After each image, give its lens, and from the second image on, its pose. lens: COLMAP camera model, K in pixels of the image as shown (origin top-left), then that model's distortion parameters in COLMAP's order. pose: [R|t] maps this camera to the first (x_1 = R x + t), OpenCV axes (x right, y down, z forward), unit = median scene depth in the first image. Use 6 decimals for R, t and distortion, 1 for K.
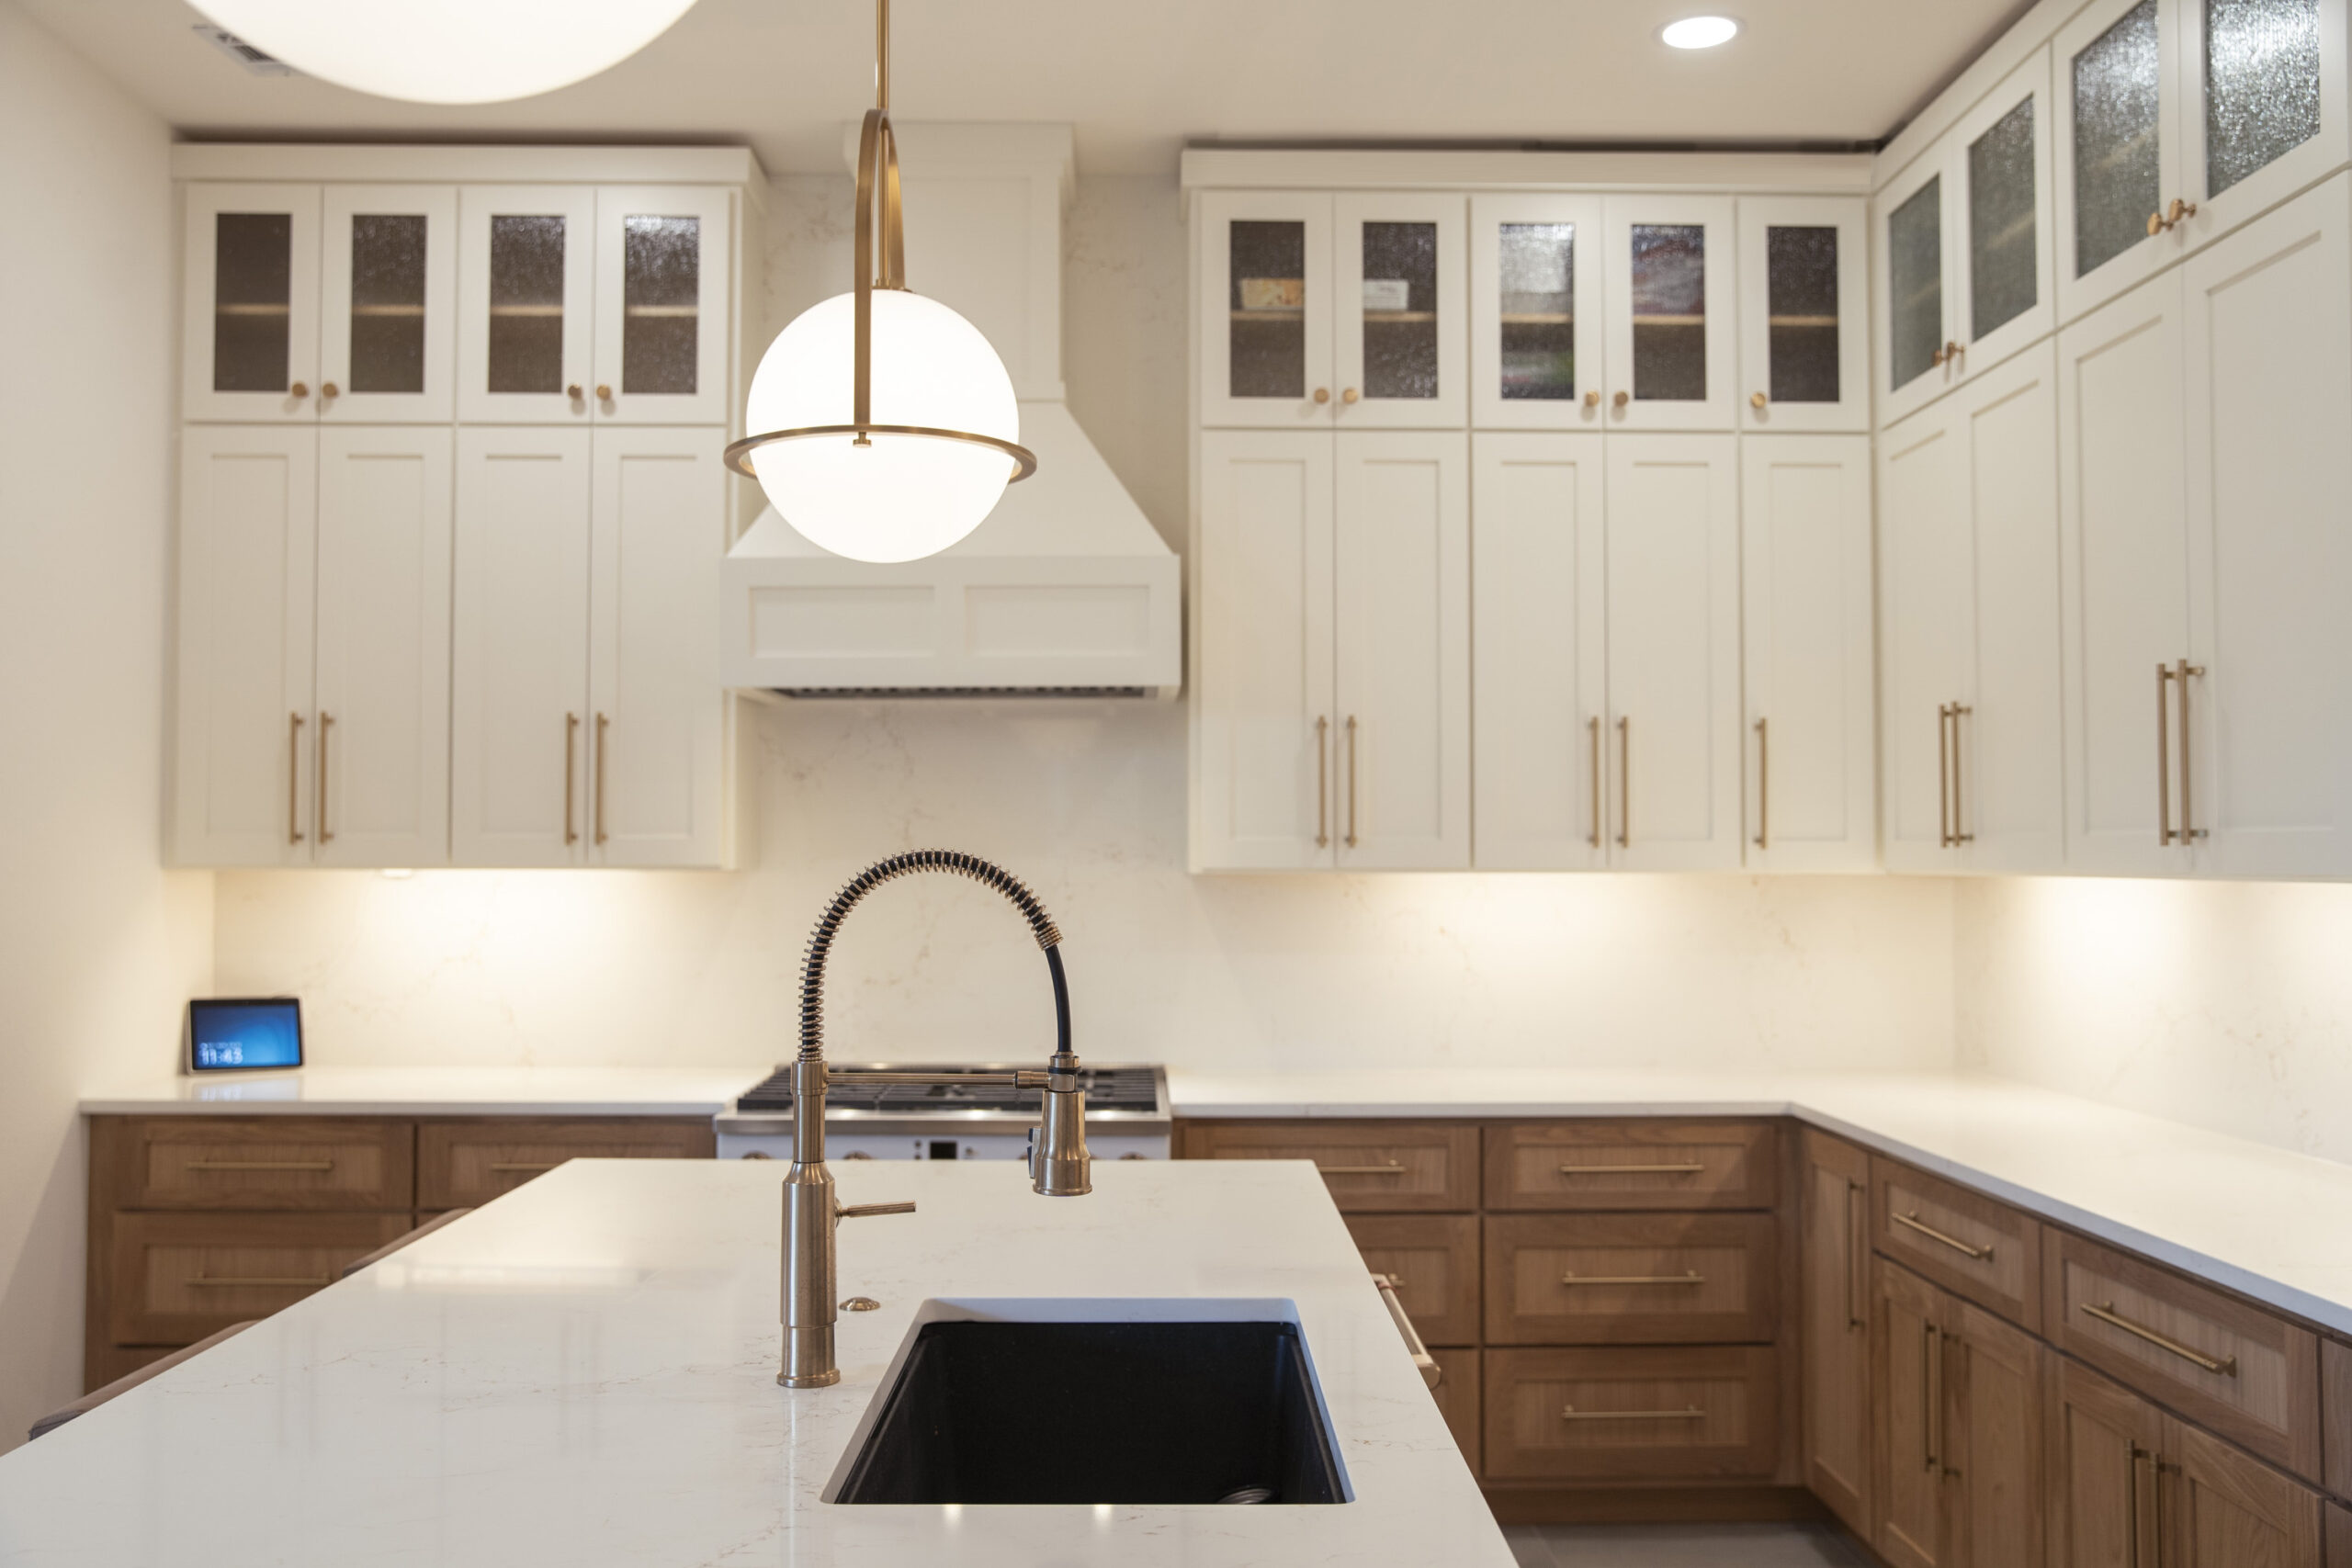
lens RADIAL K [[2029.3, 0, 1176.0], [0, 2029.3, 784.0], [0, 0, 1]] dist [-0.050970, 0.045595]
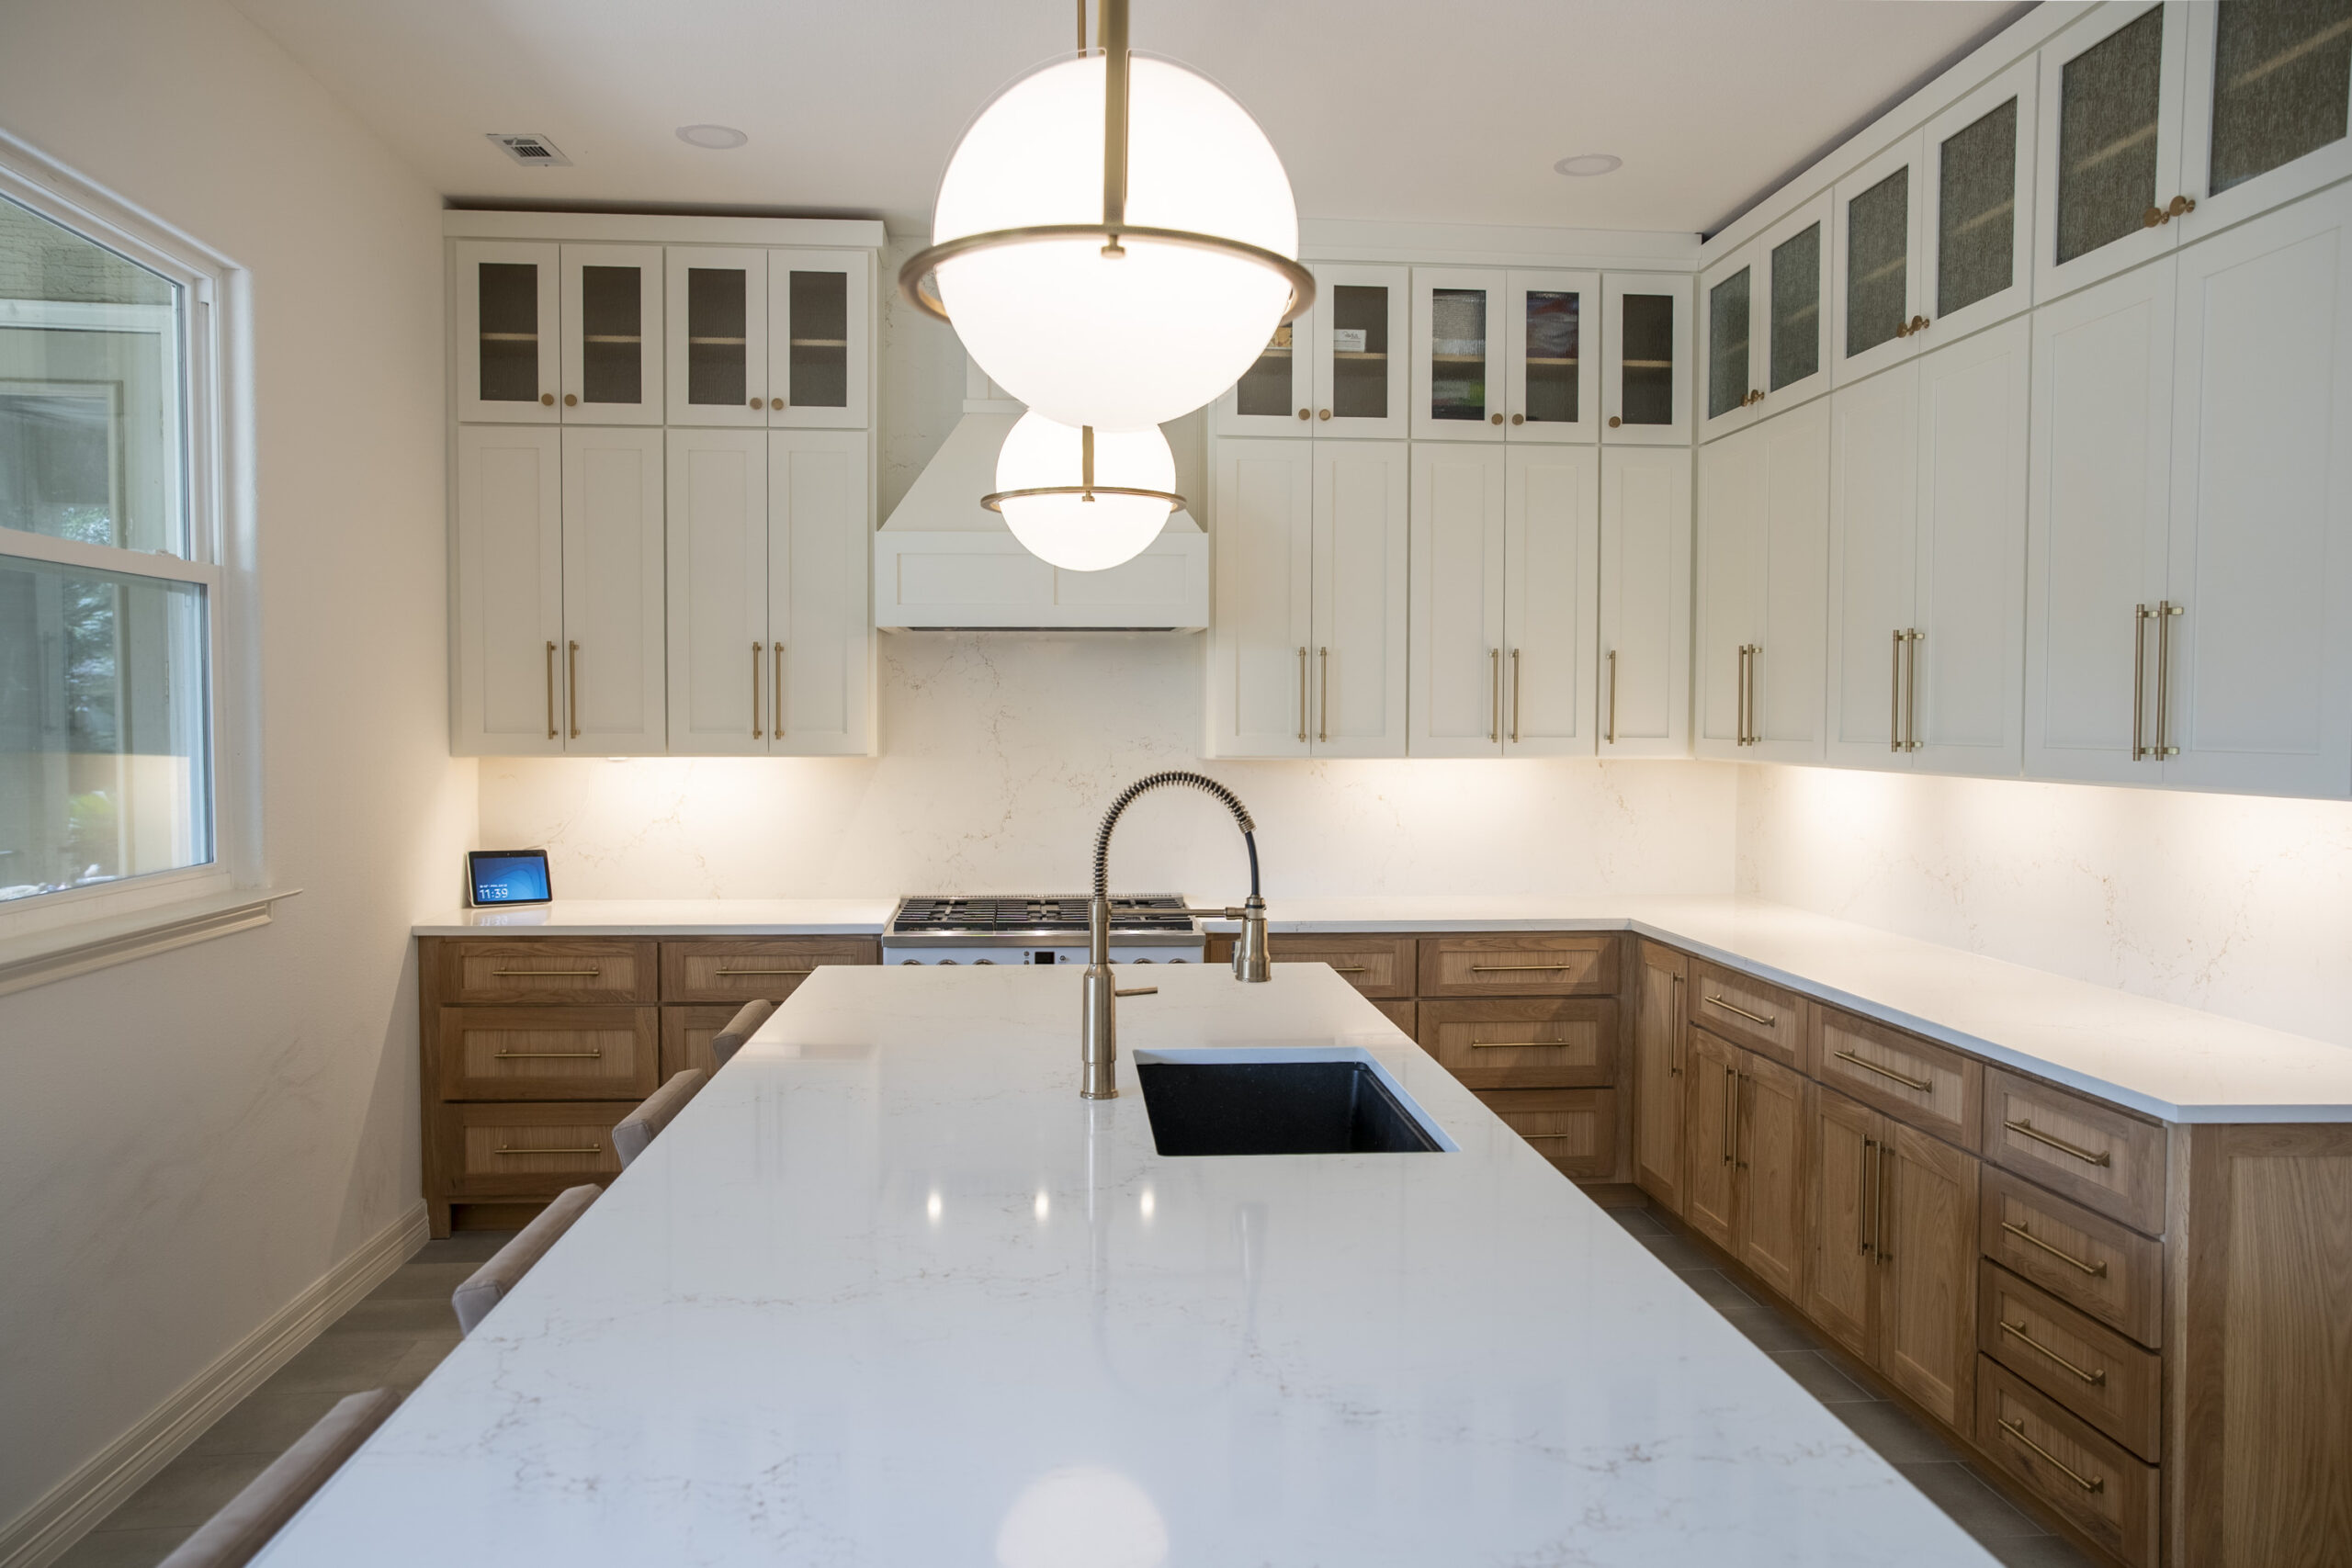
lens RADIAL K [[1671.8, 0, 1176.0], [0, 1671.8, 784.0], [0, 0, 1]] dist [-0.045892, 0.000253]
pose [[0.997914, 0.000511, 0.064562, -0.095535], [-0.005325, 0.997212, 0.074426, -0.026652], [-0.064344, -0.074614, 0.995134, -0.154514]]
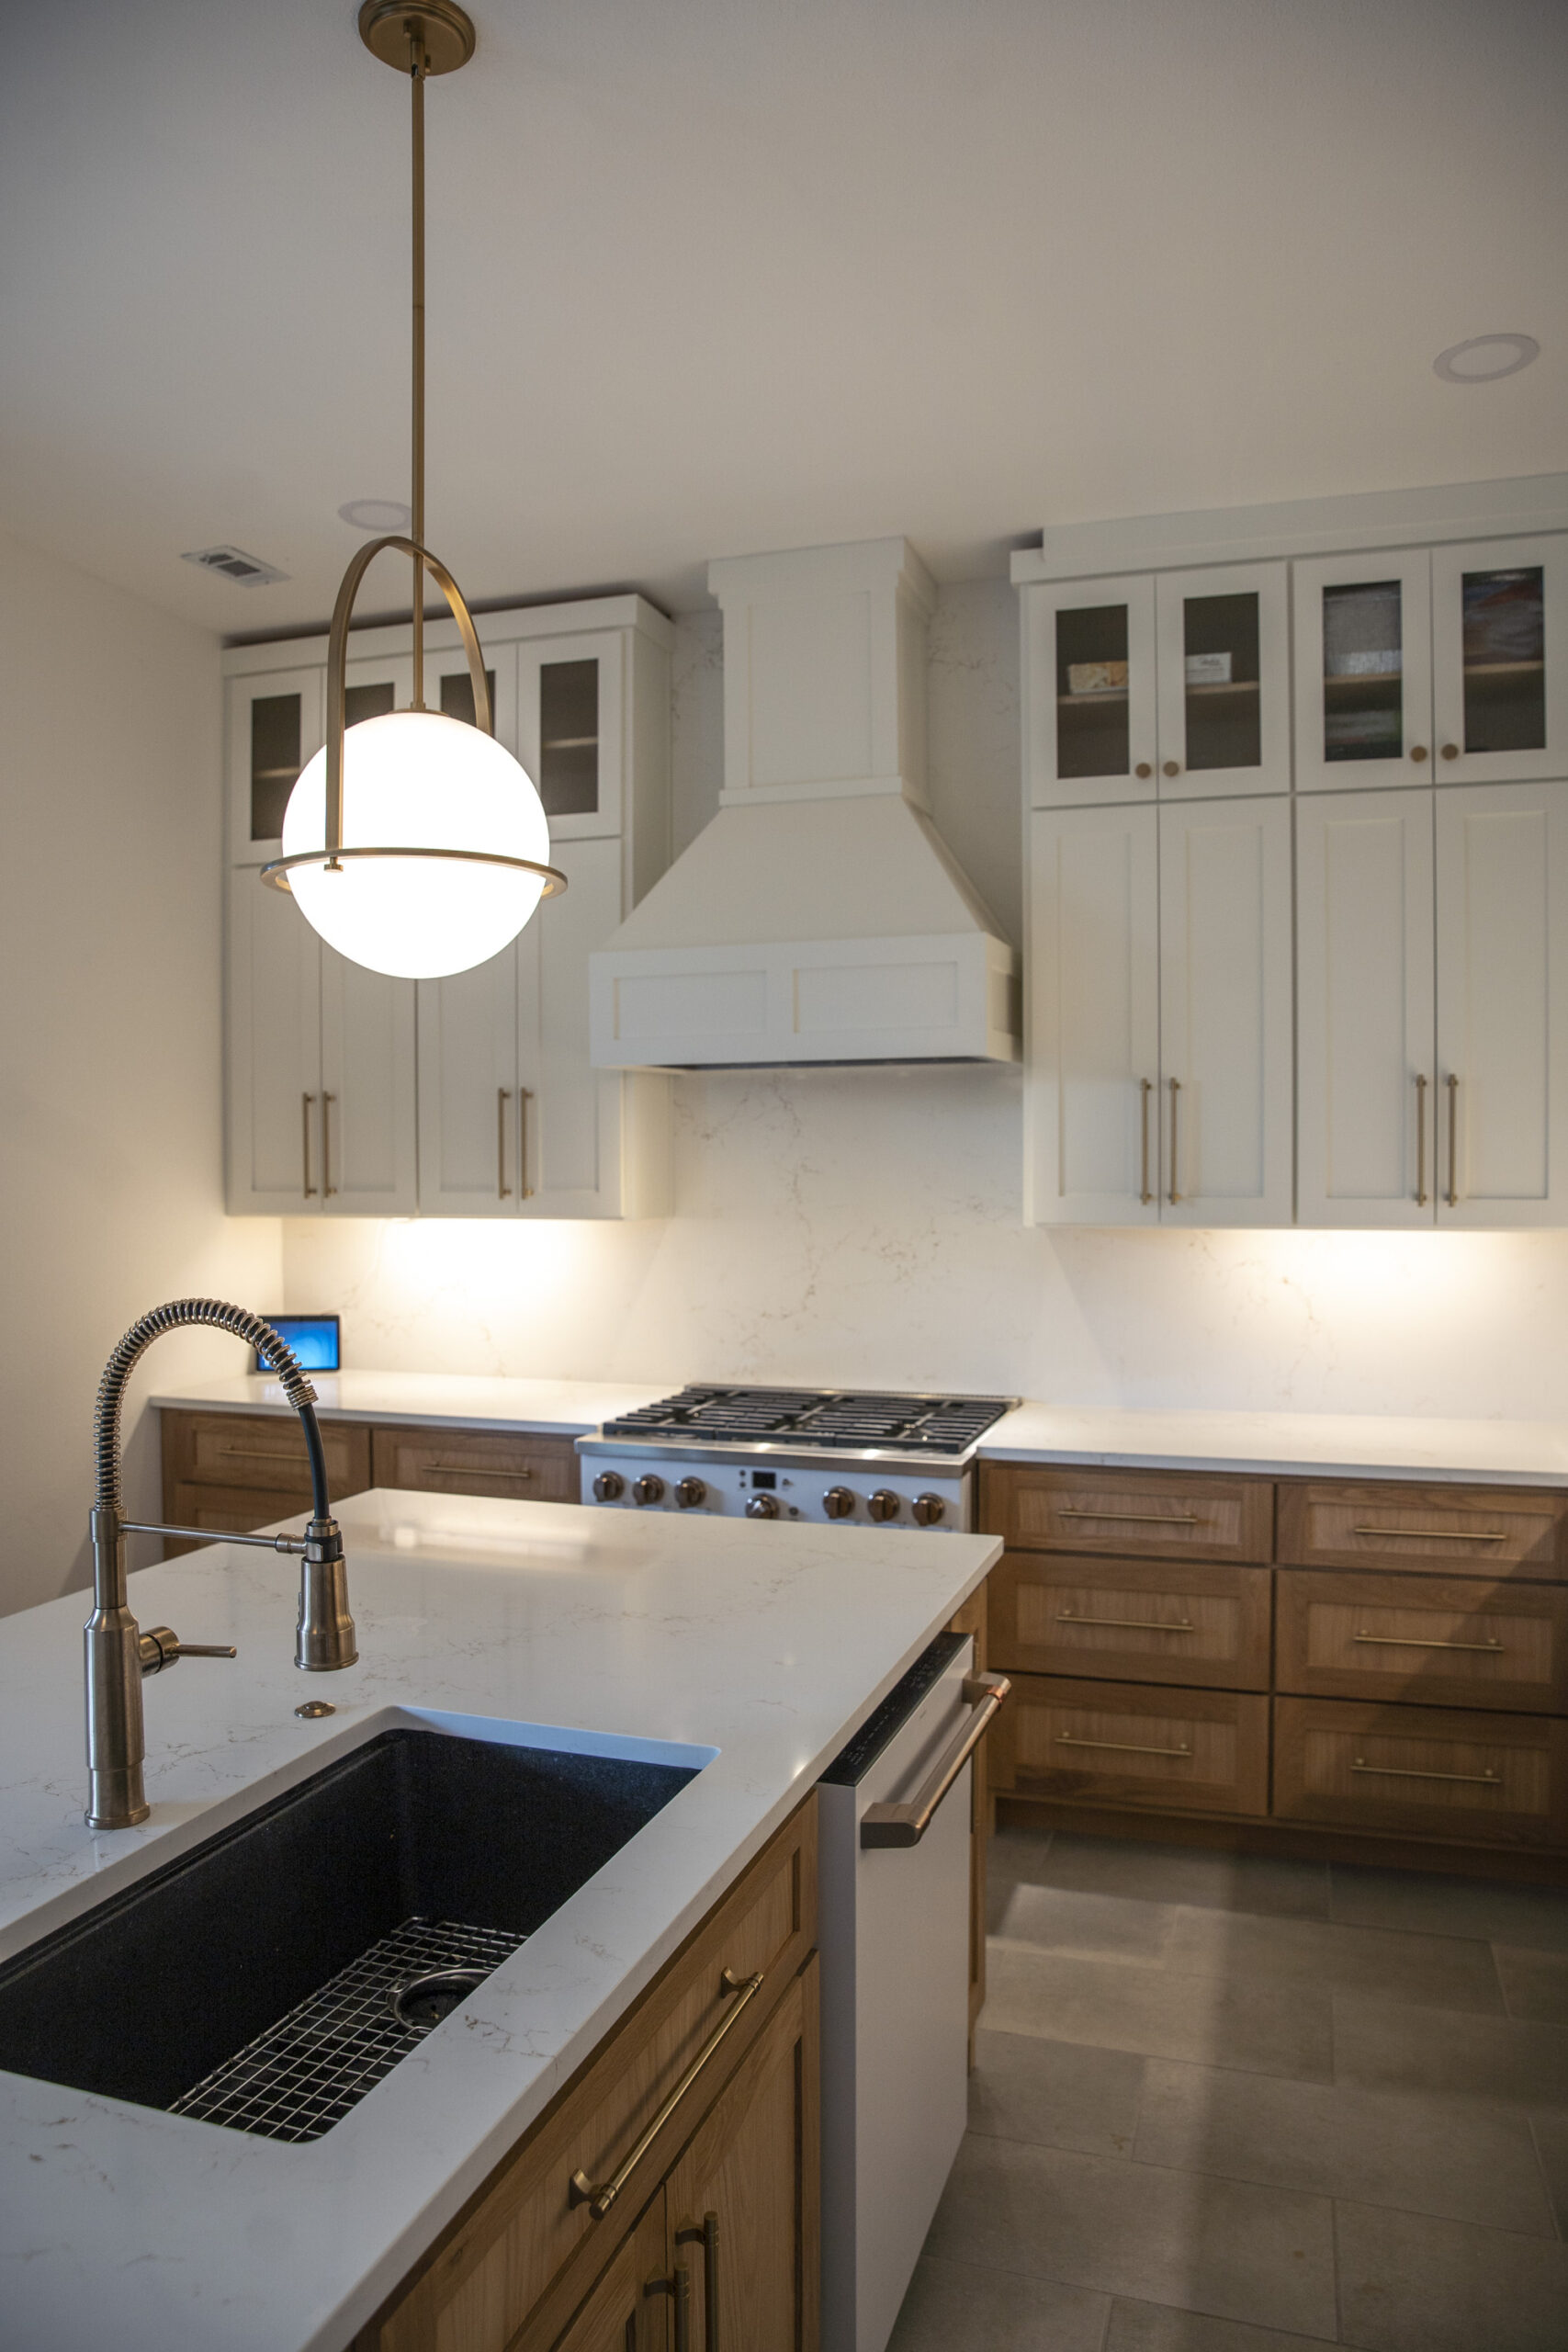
lens RADIAL K [[1597.4, 0, 784.0], [0, 1597.4, 1176.0], [0, 0, 1]] dist [-0.126395, 0.095544]
pose [[0.943328, 0.000073, -0.331862, 0.180198], [0.016224, 0.998794, 0.046338, -0.025978], [0.331465, -0.049097, 0.942189, 0.179080]]
